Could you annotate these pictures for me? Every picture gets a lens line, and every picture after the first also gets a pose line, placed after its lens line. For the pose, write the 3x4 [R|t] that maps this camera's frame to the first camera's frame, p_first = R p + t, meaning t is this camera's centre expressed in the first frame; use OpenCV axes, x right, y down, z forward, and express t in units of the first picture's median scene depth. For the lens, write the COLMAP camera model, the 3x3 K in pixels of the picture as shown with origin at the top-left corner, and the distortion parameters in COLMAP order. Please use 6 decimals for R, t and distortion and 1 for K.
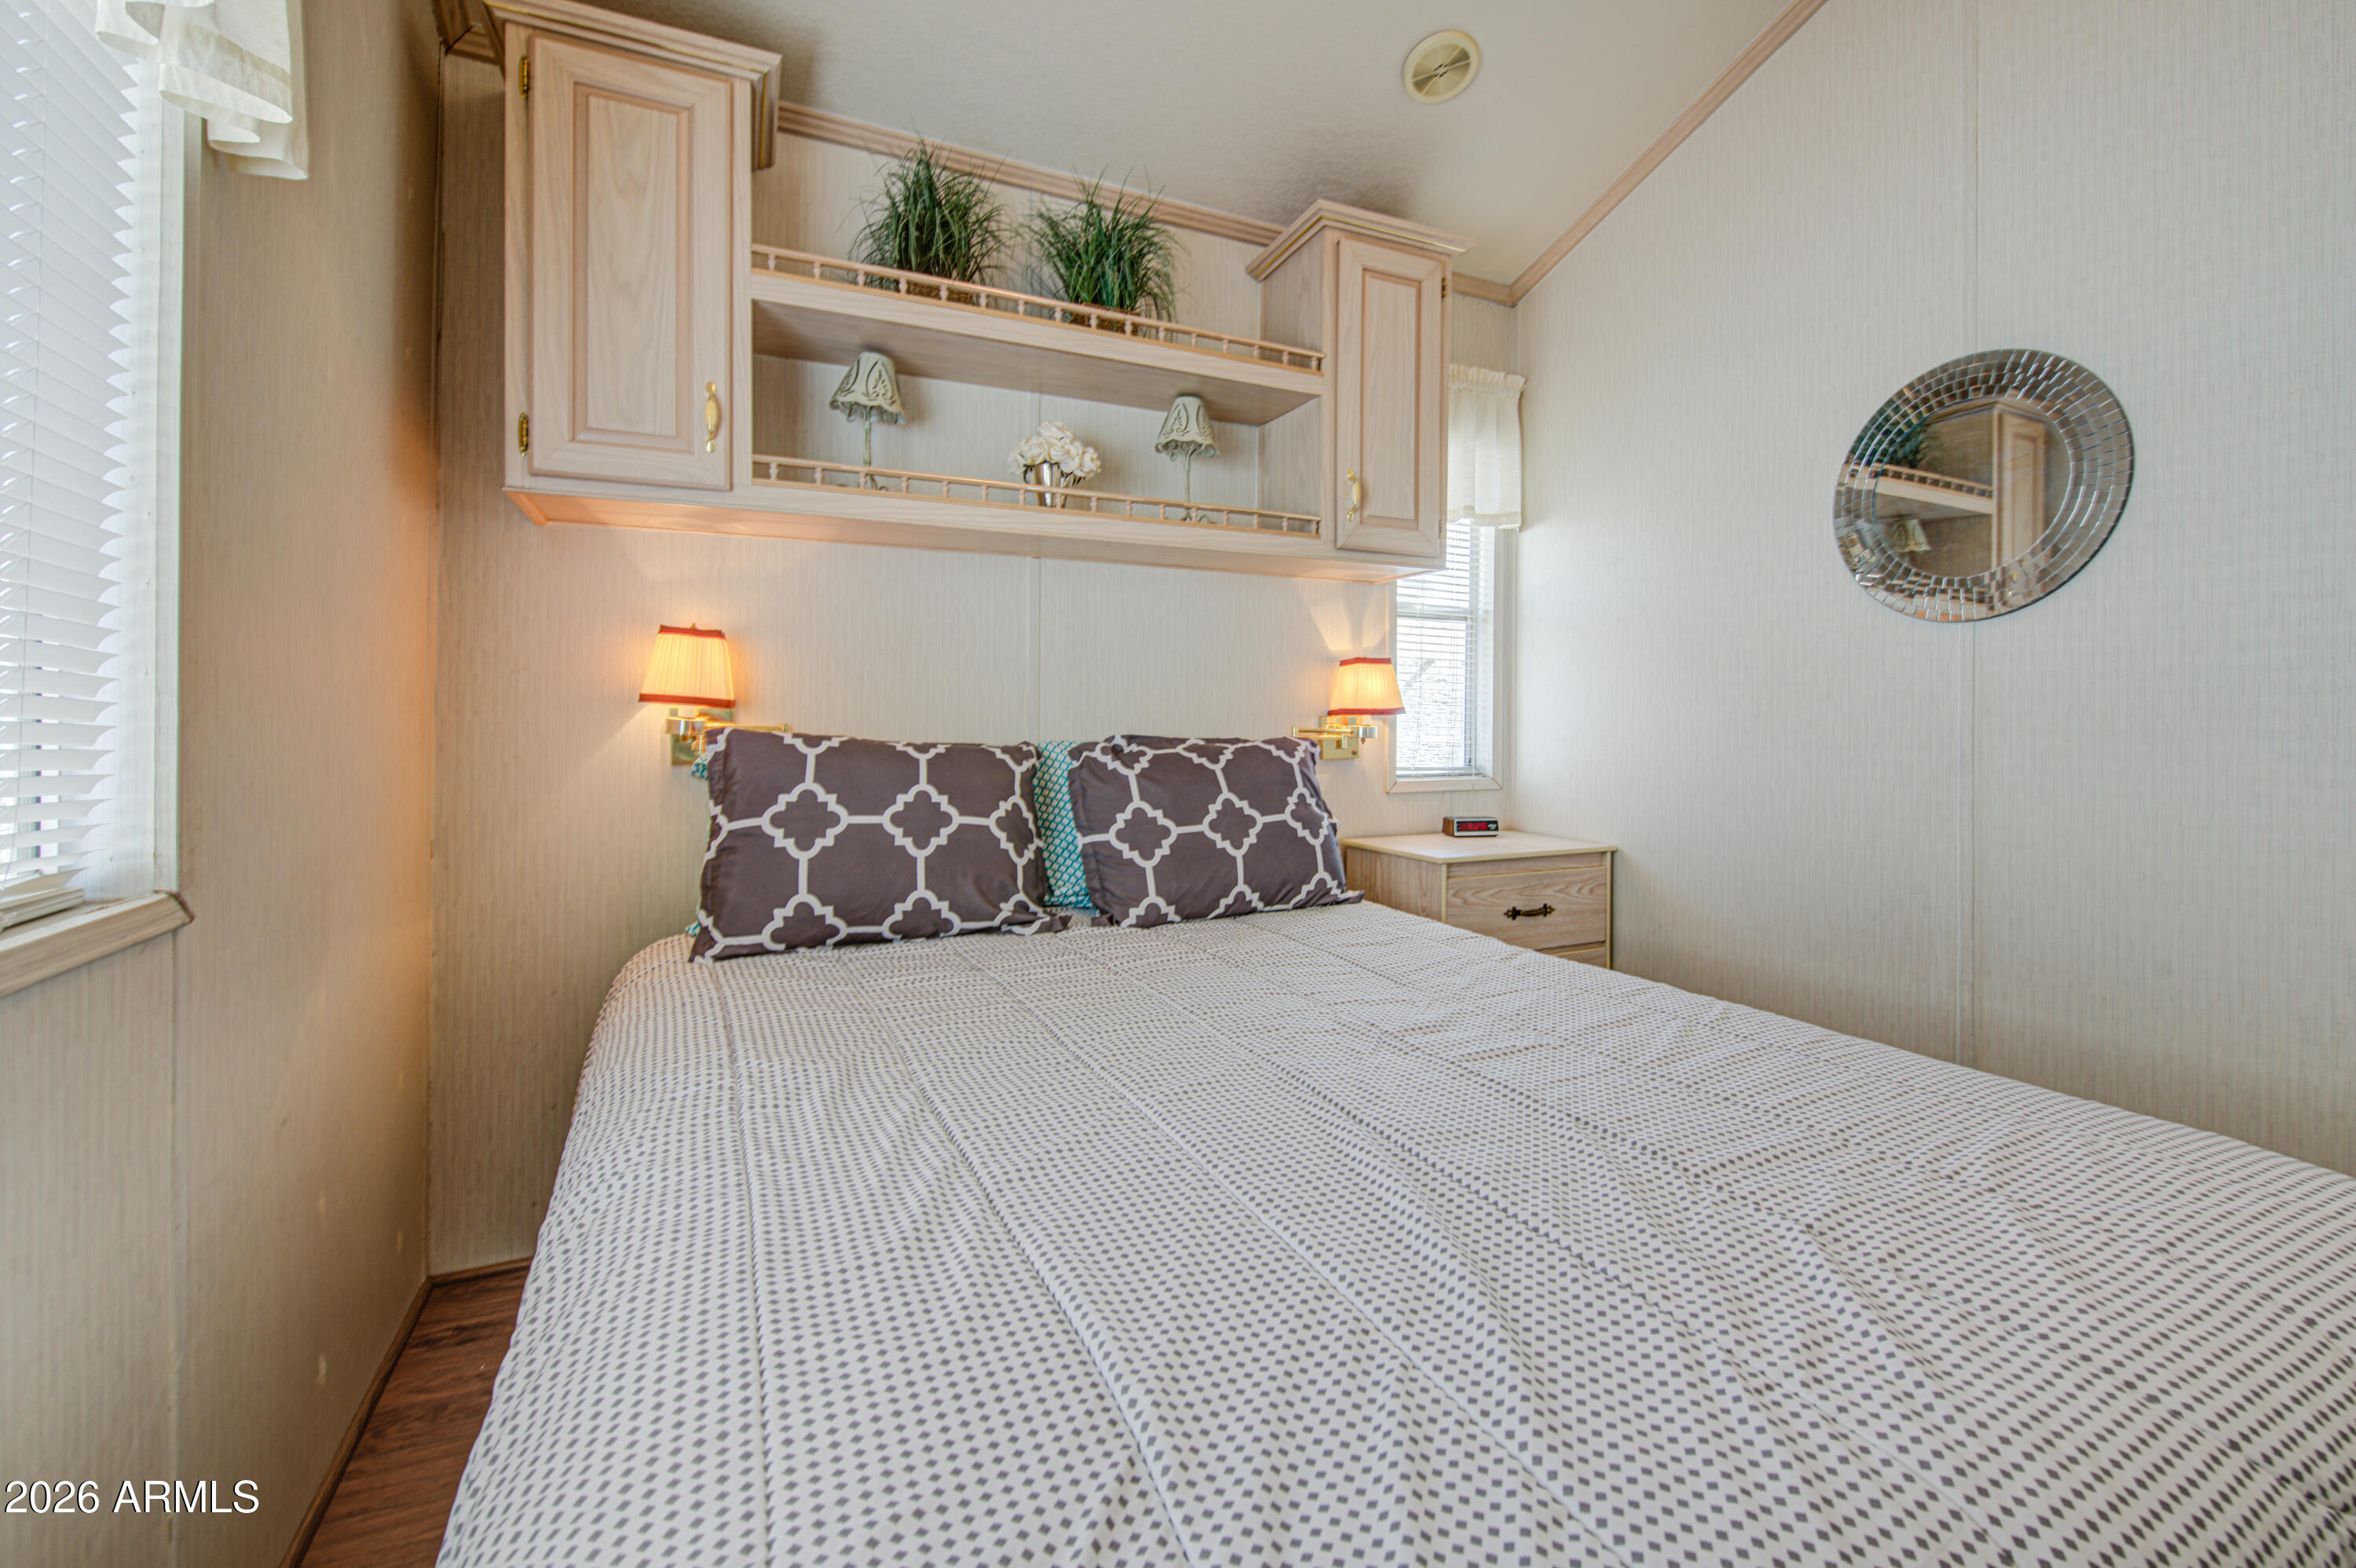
lens RADIAL K [[1036.7, 0, 1179.2], [0, 1036.7, 700.8], [0, 0, 1]] dist [0.001399, -0.000083]
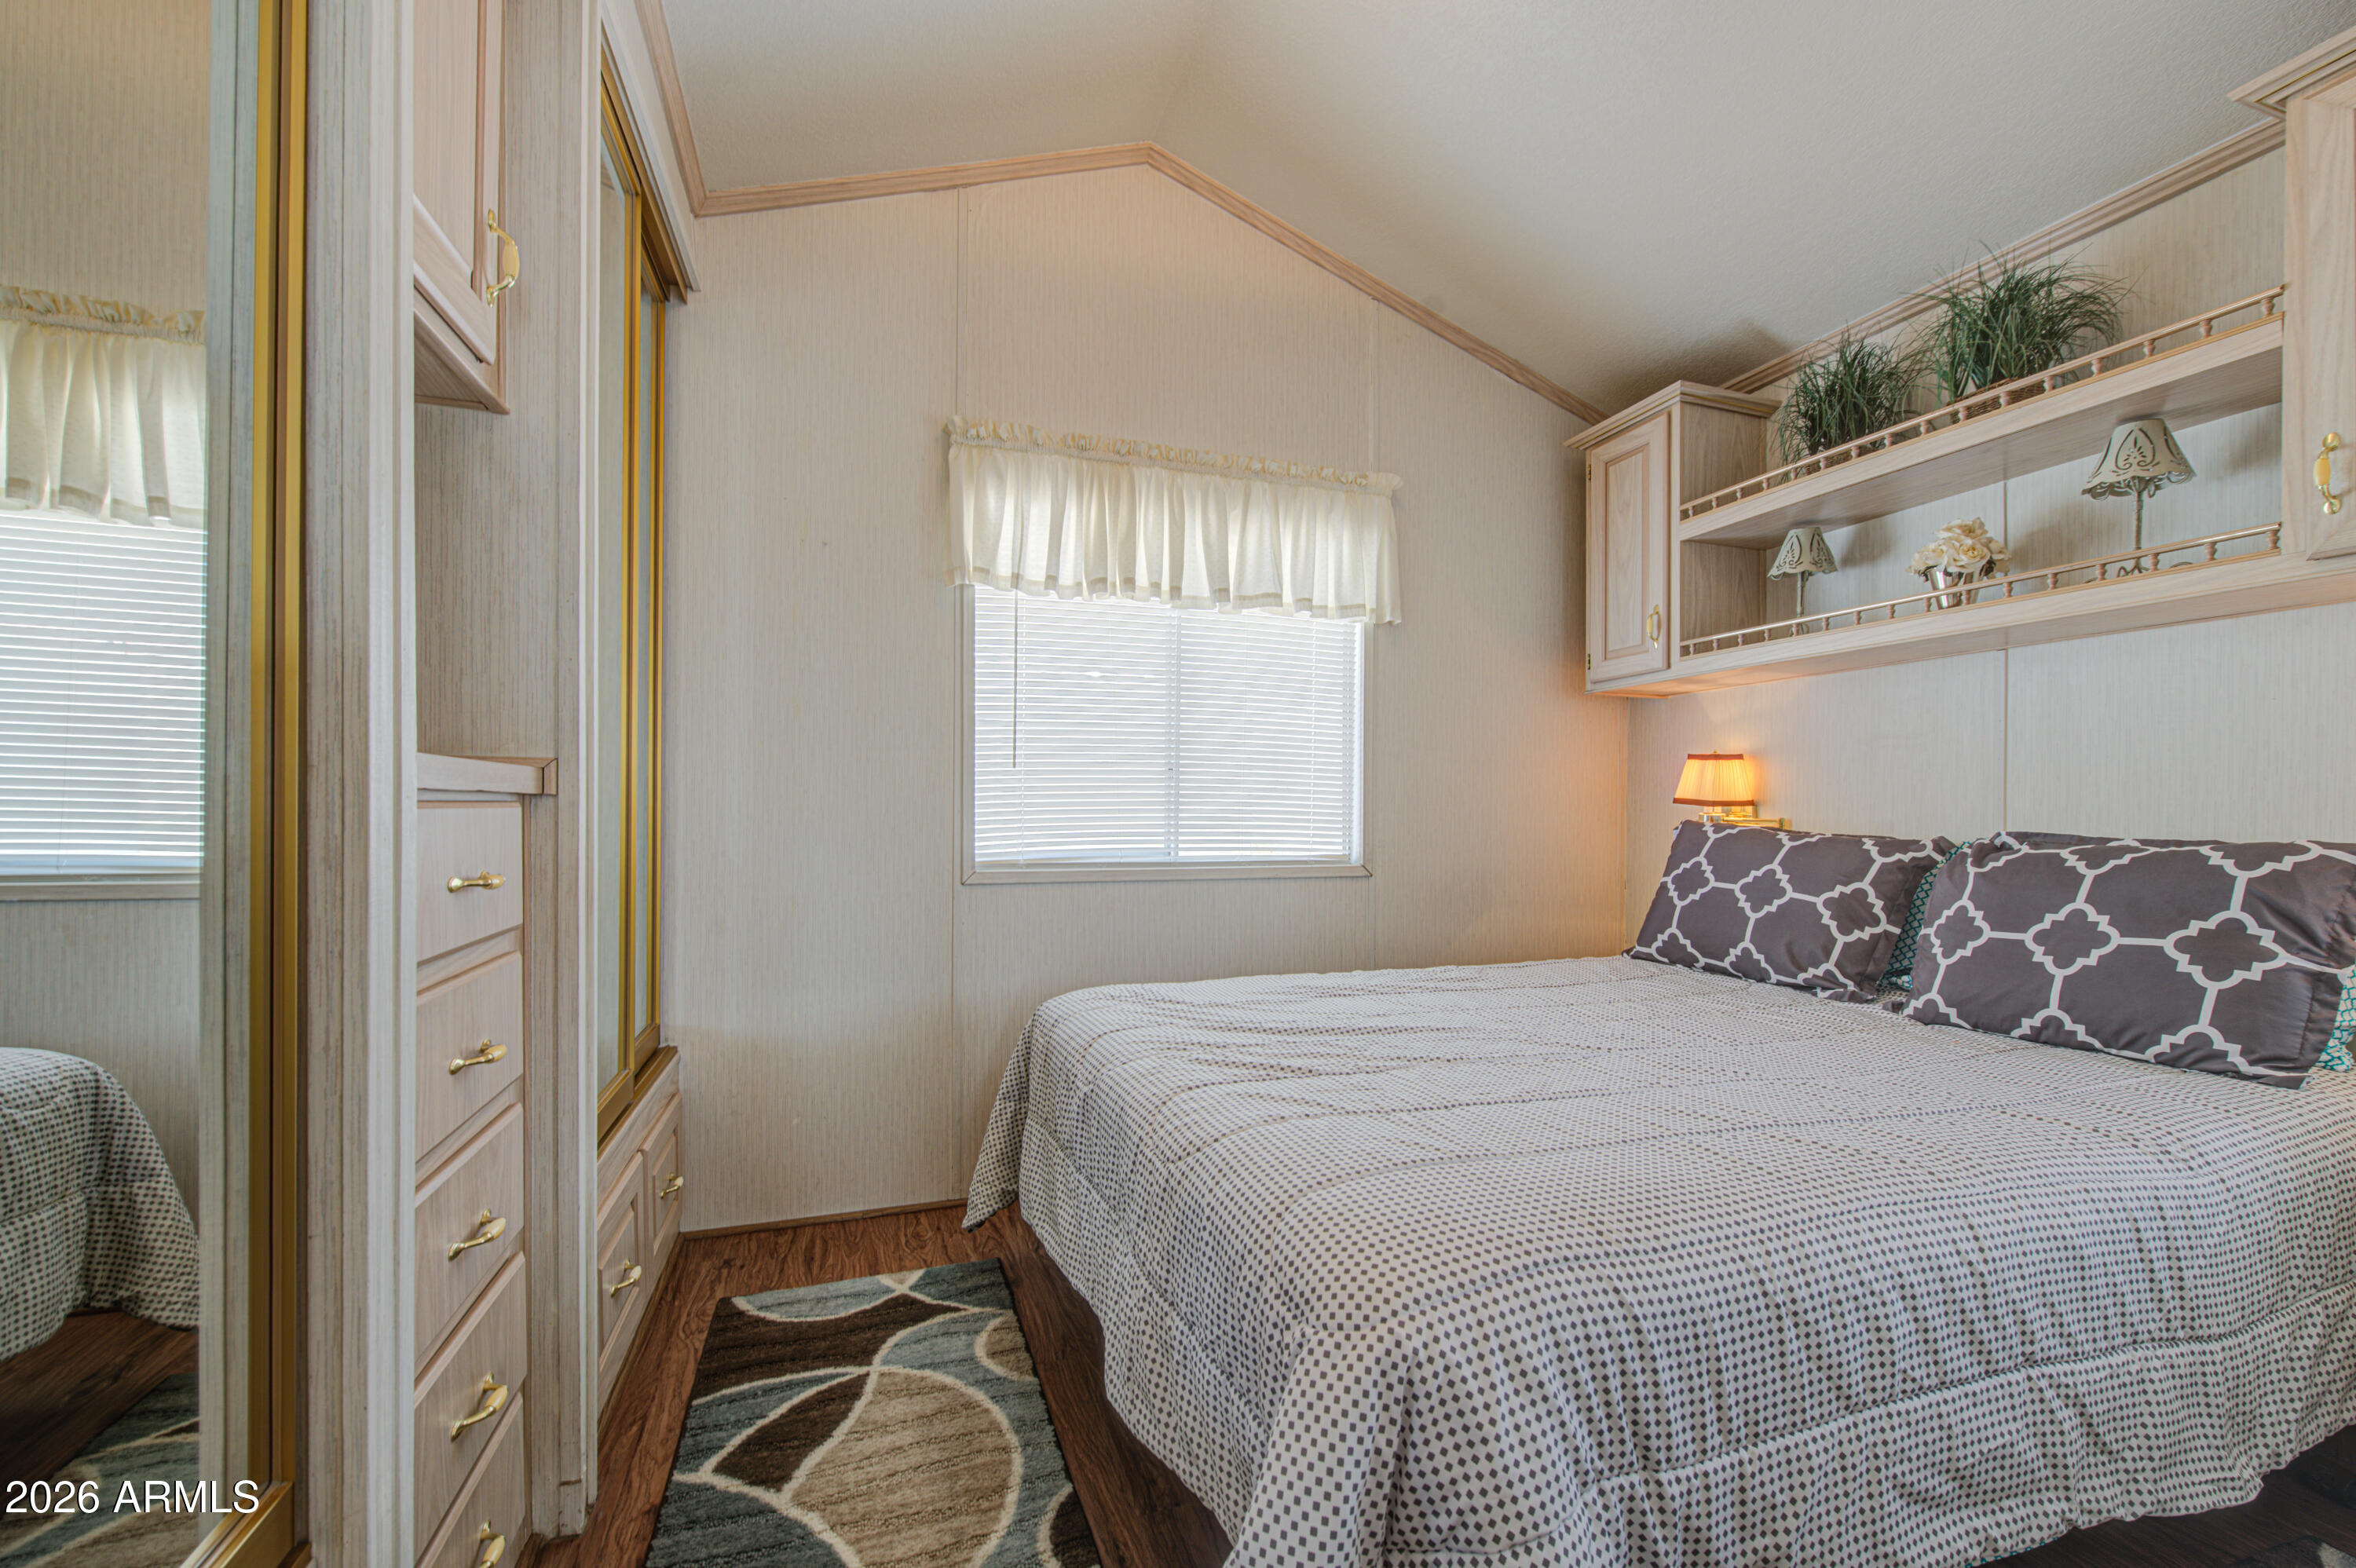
lens RADIAL K [[993.9, 0, 1178.0], [0, 993.9, 784.0], [0, 0, 1]] dist [0.002037, -0.000410]
pose [[-0.153077, -0.041567, -0.987340, 0.986353], [-0.014414, 0.999103, -0.039828, 0.037318], [0.988109, 0.008135, -0.153539, 0.419619]]
